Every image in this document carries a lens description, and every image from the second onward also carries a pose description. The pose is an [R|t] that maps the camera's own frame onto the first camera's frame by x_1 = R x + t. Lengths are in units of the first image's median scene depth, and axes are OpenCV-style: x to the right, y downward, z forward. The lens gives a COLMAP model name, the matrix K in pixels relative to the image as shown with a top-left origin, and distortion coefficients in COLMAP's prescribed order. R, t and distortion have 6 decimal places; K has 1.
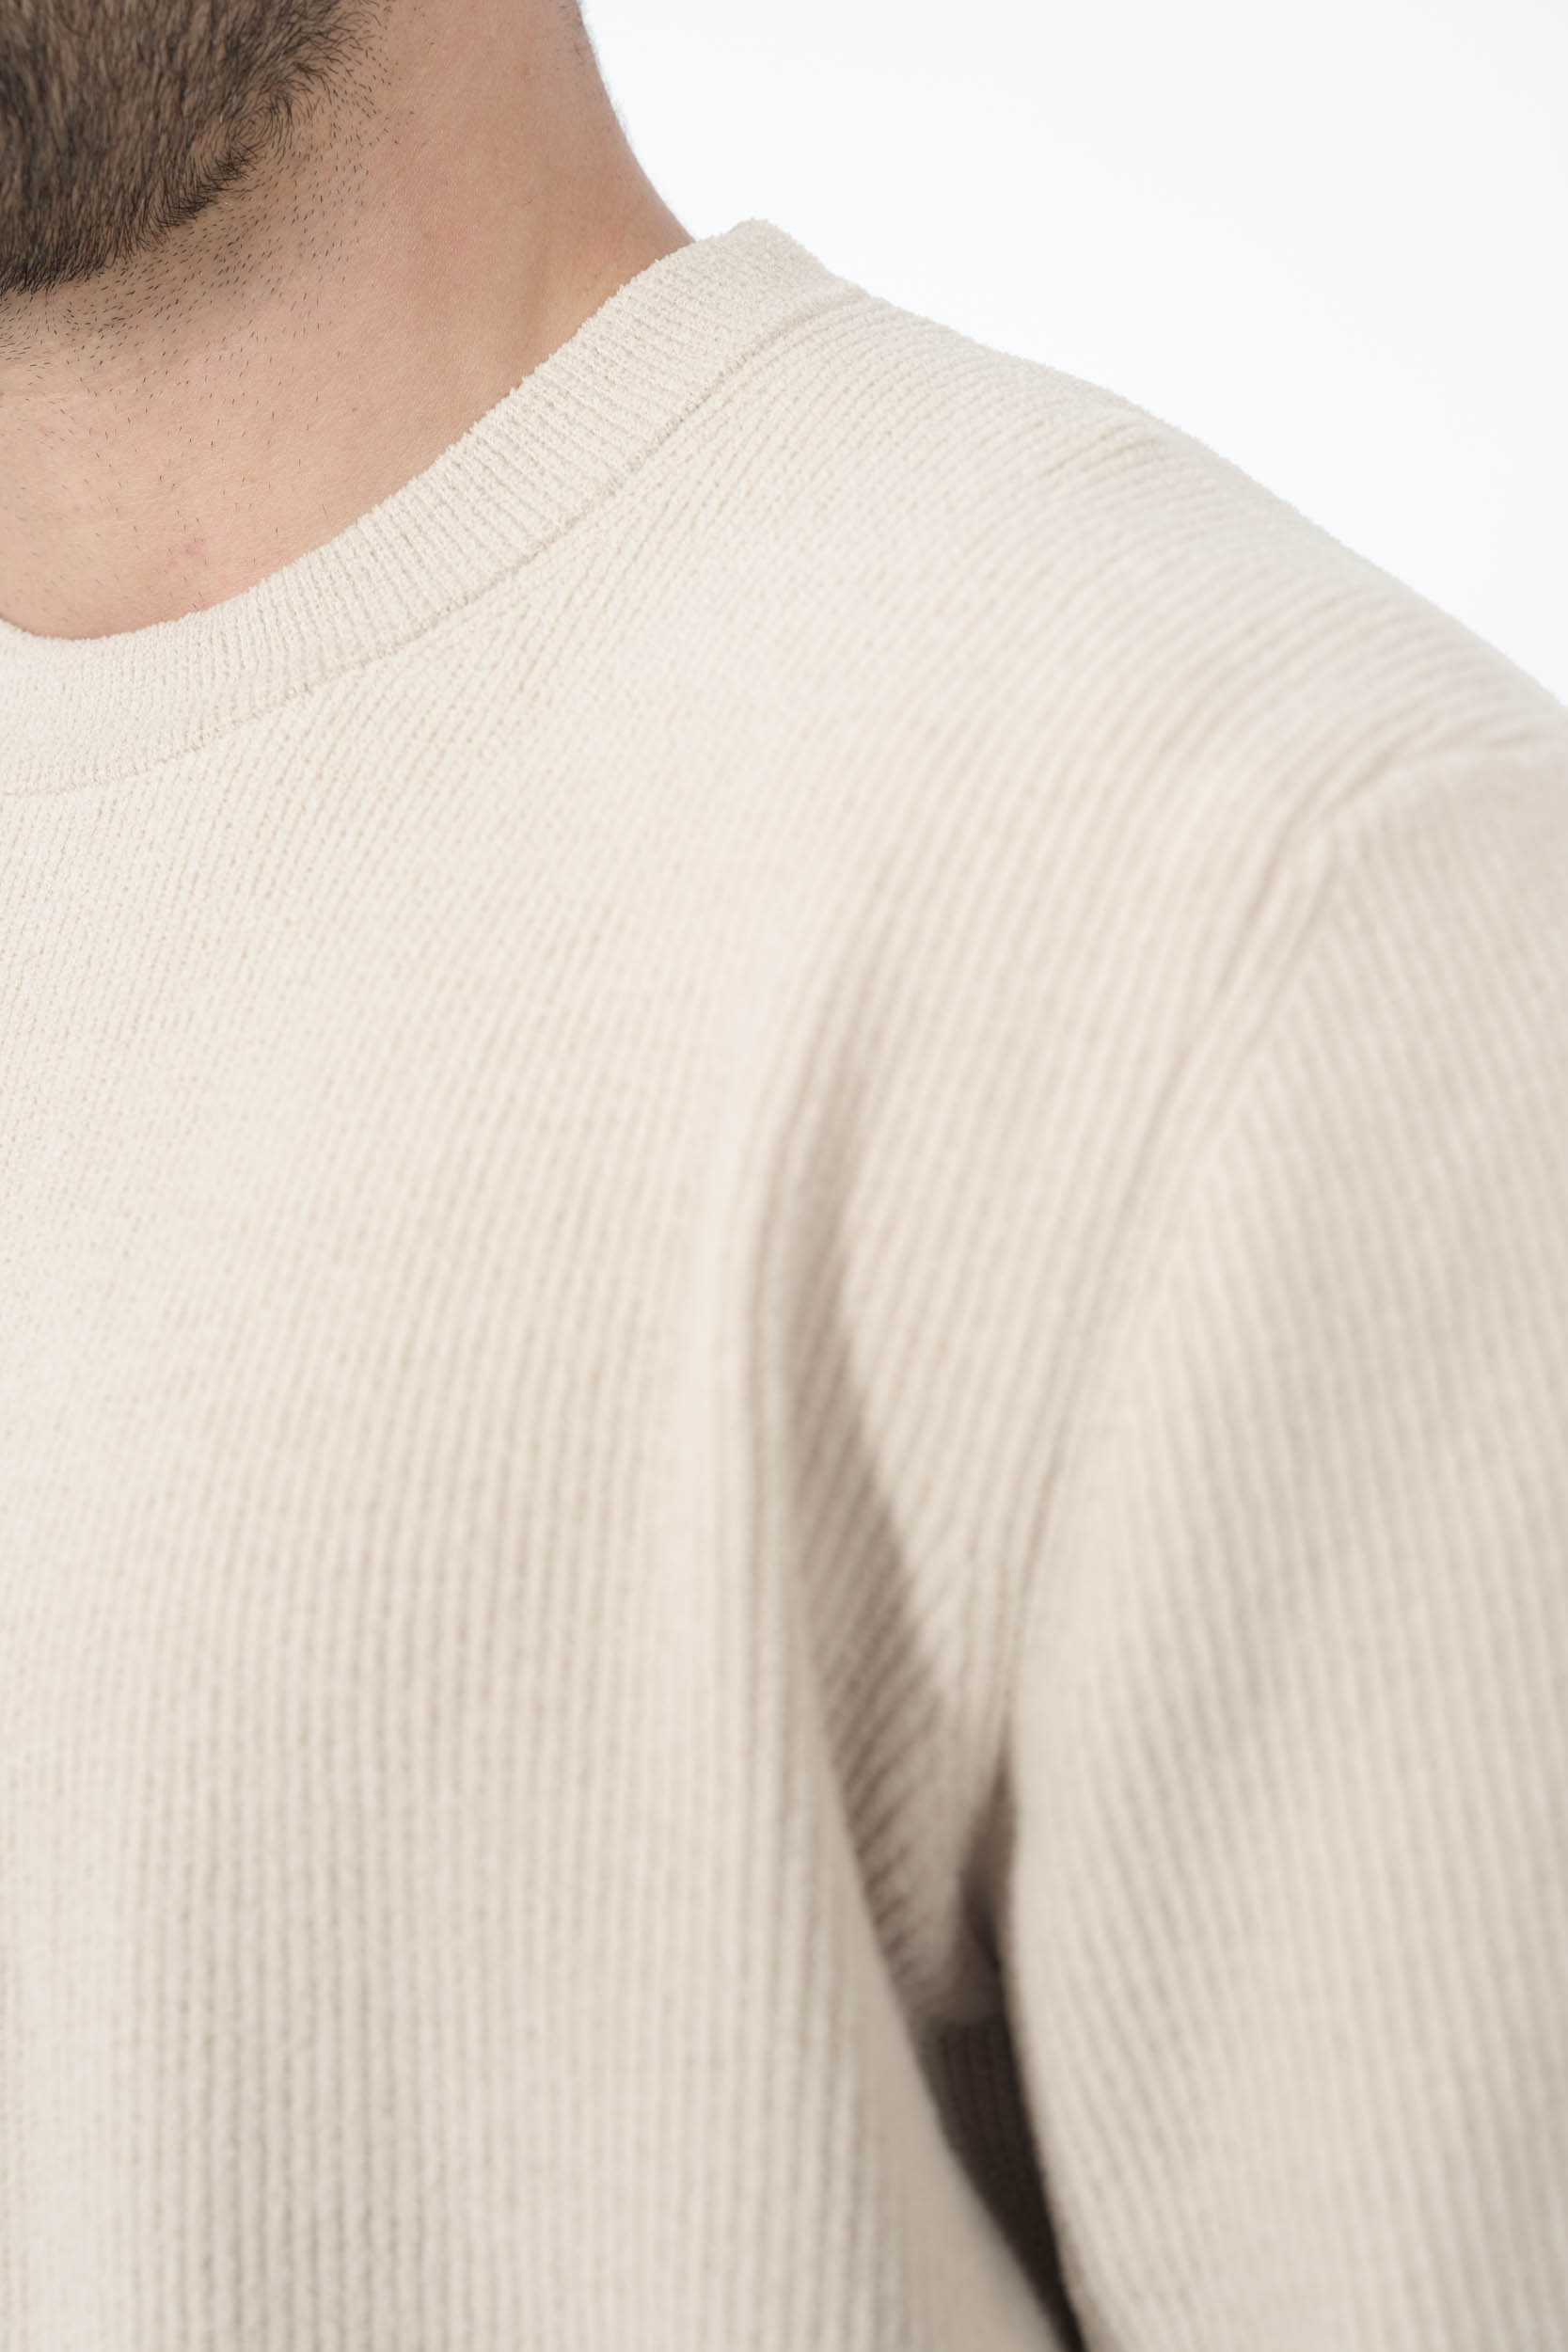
lens RADIAL K [[3547.6, 0, 856.8], [0, 3547.6, 1172.3], [0, 0, 1]] dist [0.248980, -2.499010]
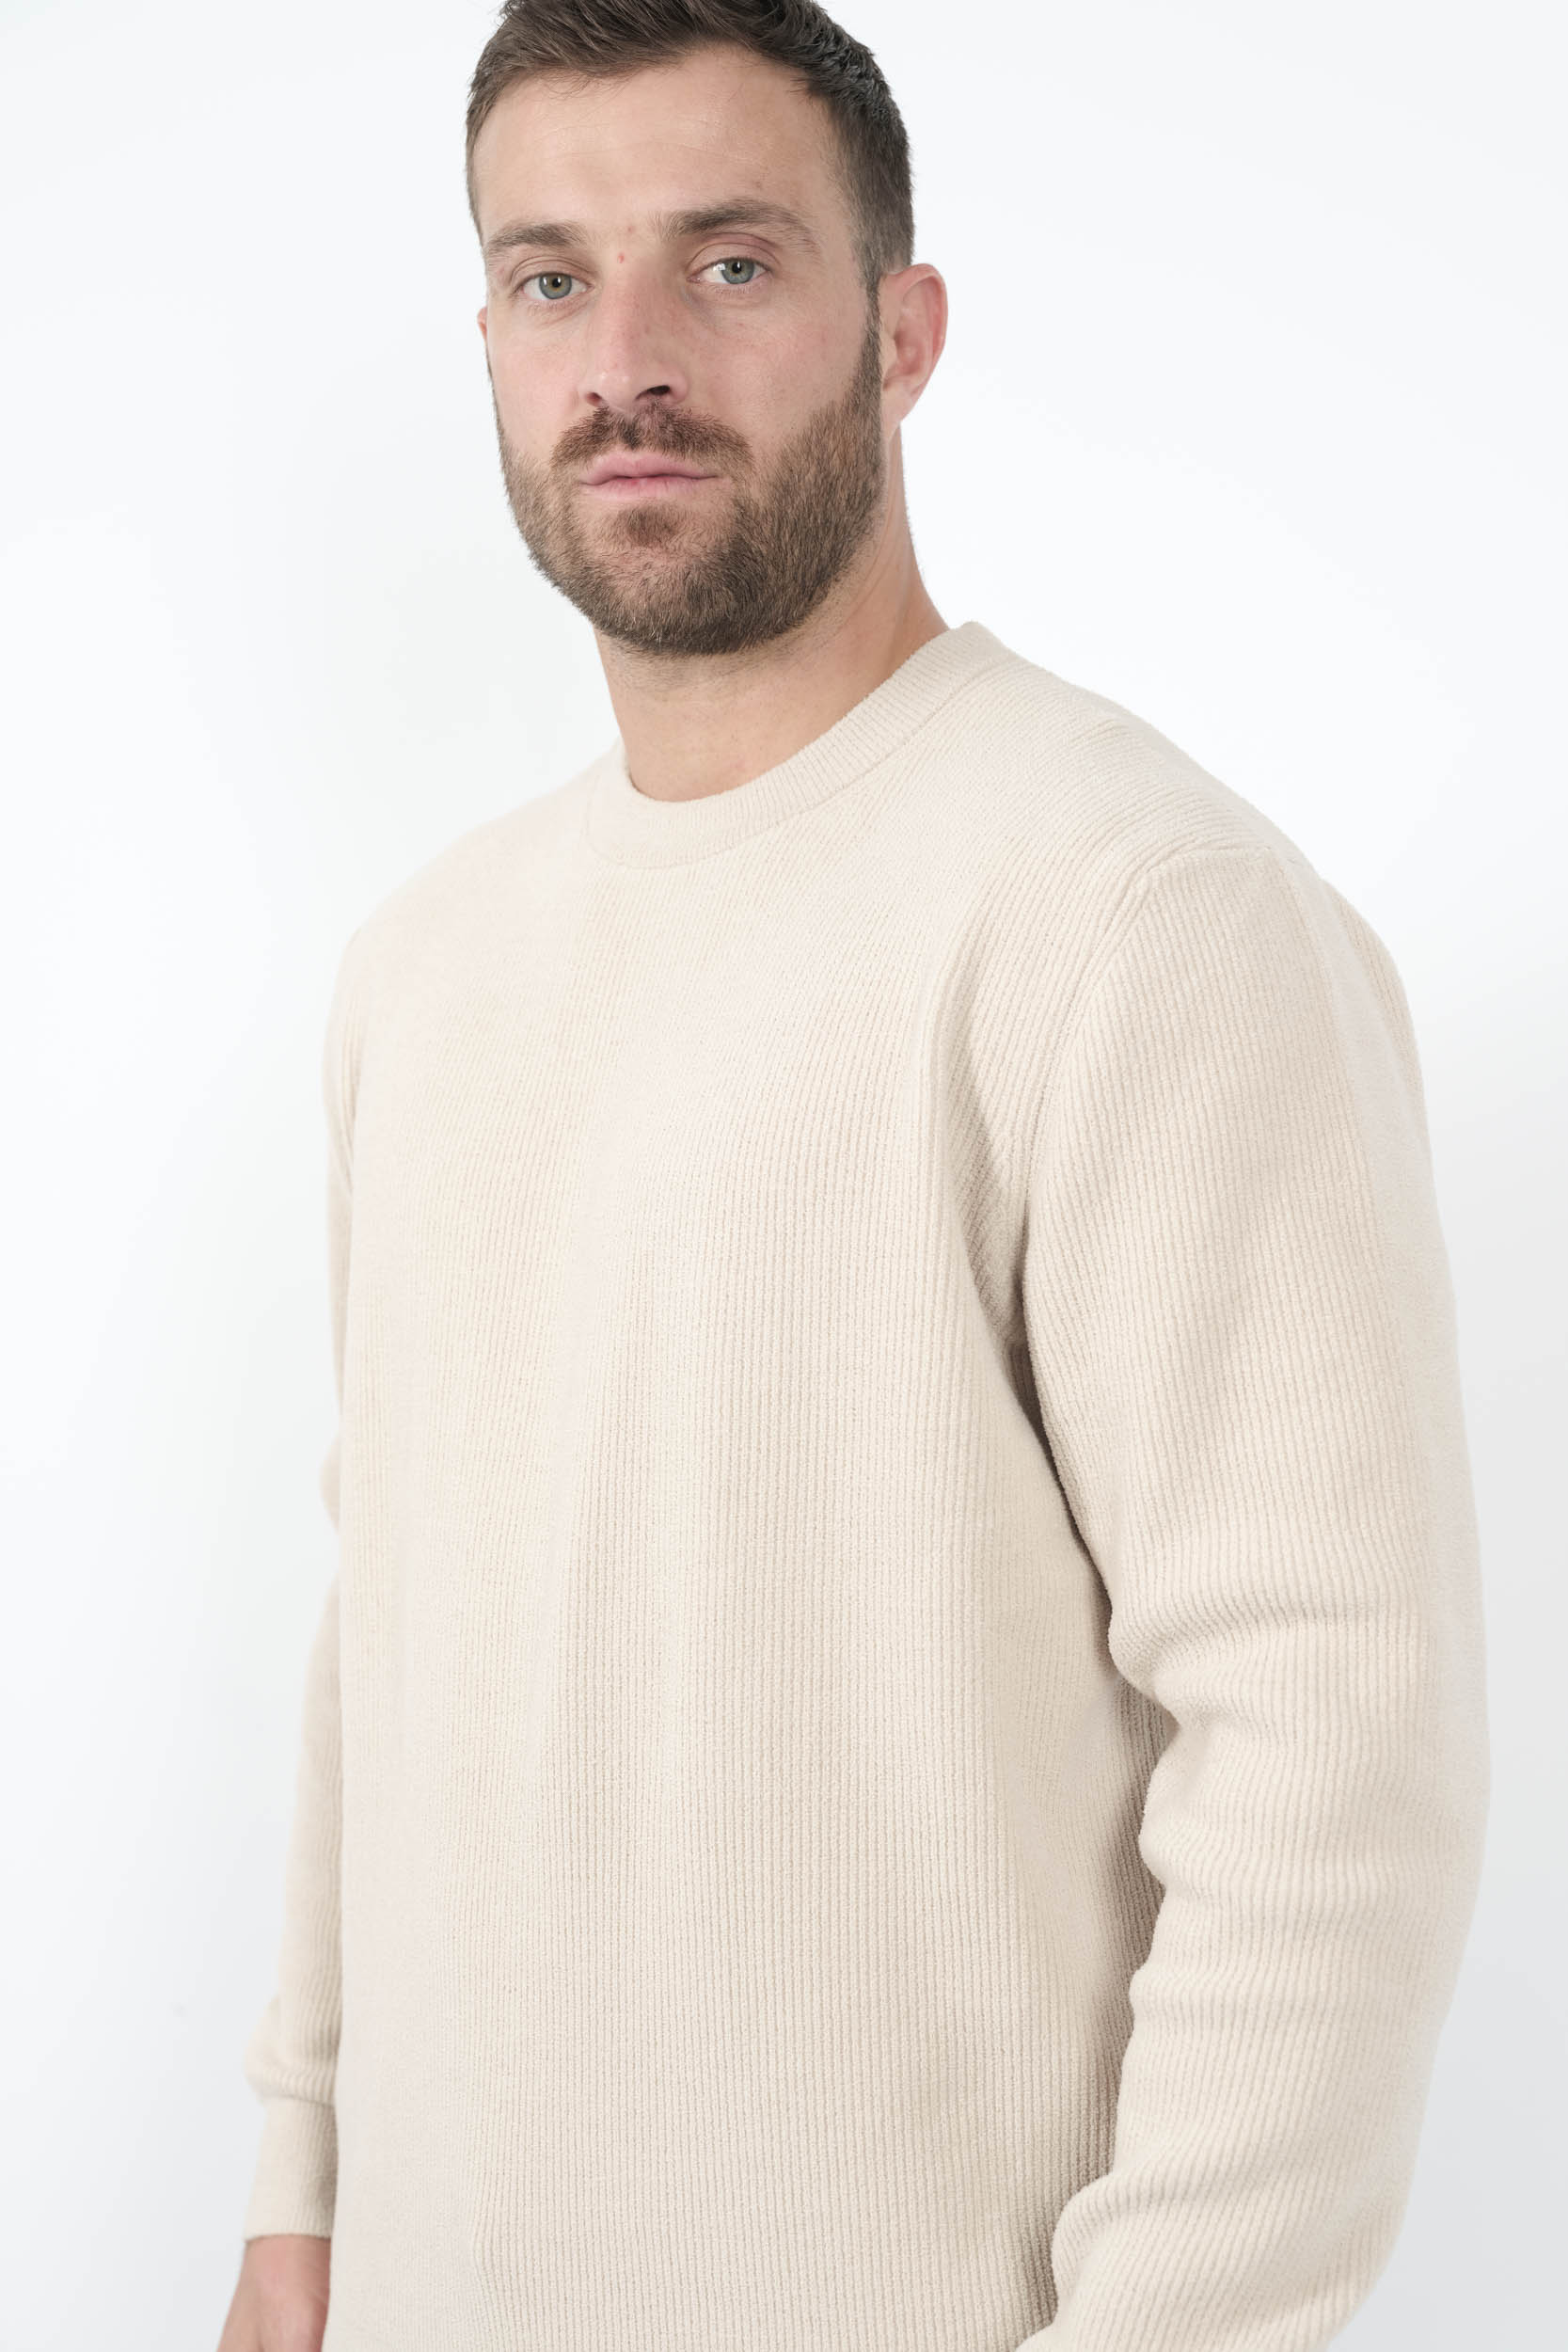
lens RADIAL K [[3380.3, 0, 784.0], [0, 3380.3, 1176.0], [0, 0, 1]] dist [-0.028852, 0.000257]
pose [[0.992149, 0.034231, -0.120283, 0.174709], [-0.039516, 0.998343, -0.041828, 0.257312], [0.118652, 0.046252, 0.991858, -1.625450]]
